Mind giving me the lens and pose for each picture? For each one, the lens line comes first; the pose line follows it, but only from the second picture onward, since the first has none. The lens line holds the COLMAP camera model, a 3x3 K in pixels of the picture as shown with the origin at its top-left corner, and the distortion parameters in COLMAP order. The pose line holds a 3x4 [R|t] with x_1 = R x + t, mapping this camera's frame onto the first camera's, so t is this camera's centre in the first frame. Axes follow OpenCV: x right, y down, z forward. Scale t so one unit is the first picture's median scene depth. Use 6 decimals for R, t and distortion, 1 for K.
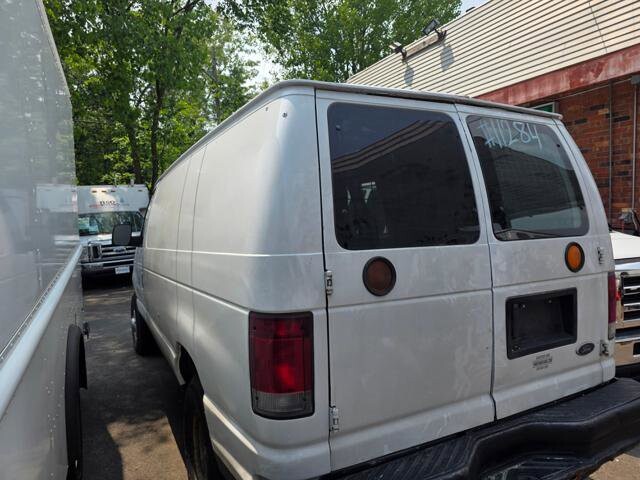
lens RADIAL K [[442.5, 0, 325.3], [0, 442.5, 234.4], [0, 0, 1]] dist [0.009831, -0.009380]
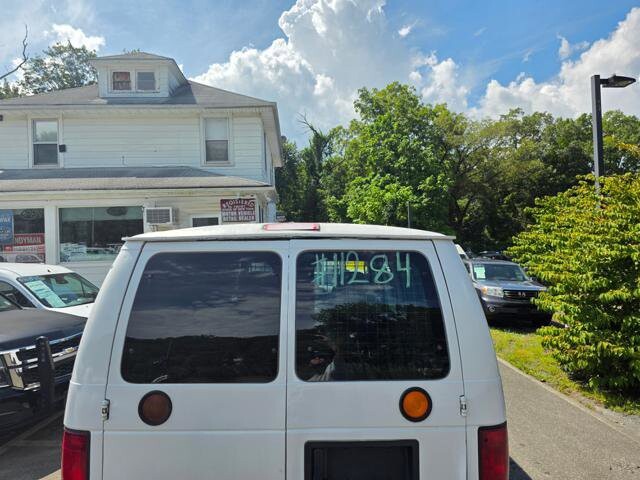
lens RADIAL K [[434.9, 0, 327.8], [0, 434.9, 230.7], [0, 0, 1]] dist [0.028530, -0.020969]
pose [[0.886445, 0.004316, -0.462813, 0.923573], [-0.028164, 0.998606, -0.044631, -0.292623], [0.461976, 0.052597, 0.885332, 0.126349]]
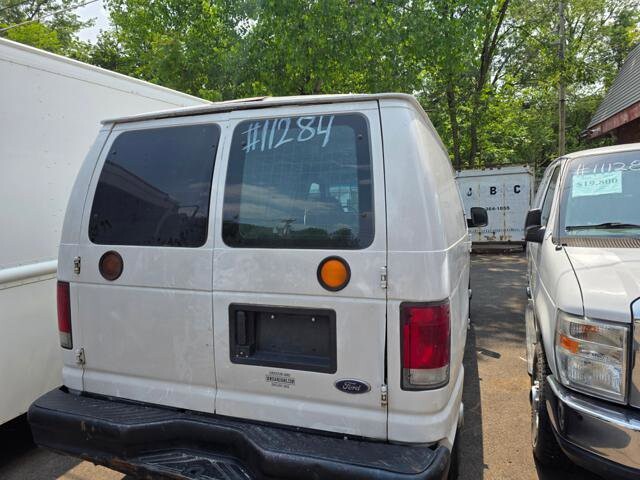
lens RADIAL K [[434.9, 0, 322.1], [0, 434.9, 240.4], [0, 0, 1]] dist [0.028530, -0.020969]
pose [[0.683477, 0.073592, -0.726253, 1.292729], [-0.023245, 0.996595, 0.079110, -0.085618], [0.729601, -0.037188, 0.682861, 0.484555]]
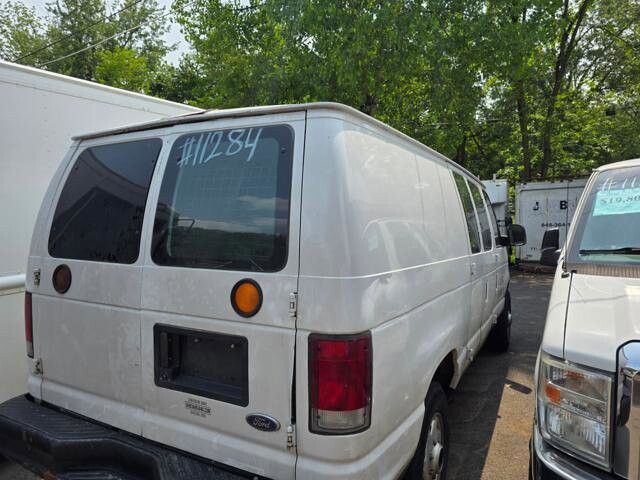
lens RADIAL K [[434.9, 0, 317.7], [0, 434.9, 243.2], [0, 0, 1]] dist [0.028530, -0.020969]
pose [[0.552668, 0.072346, -0.830256, 1.424337], [-0.036047, 0.997368, 0.062912, -0.108841], [0.832622, -0.004841, 0.553821, 0.777580]]
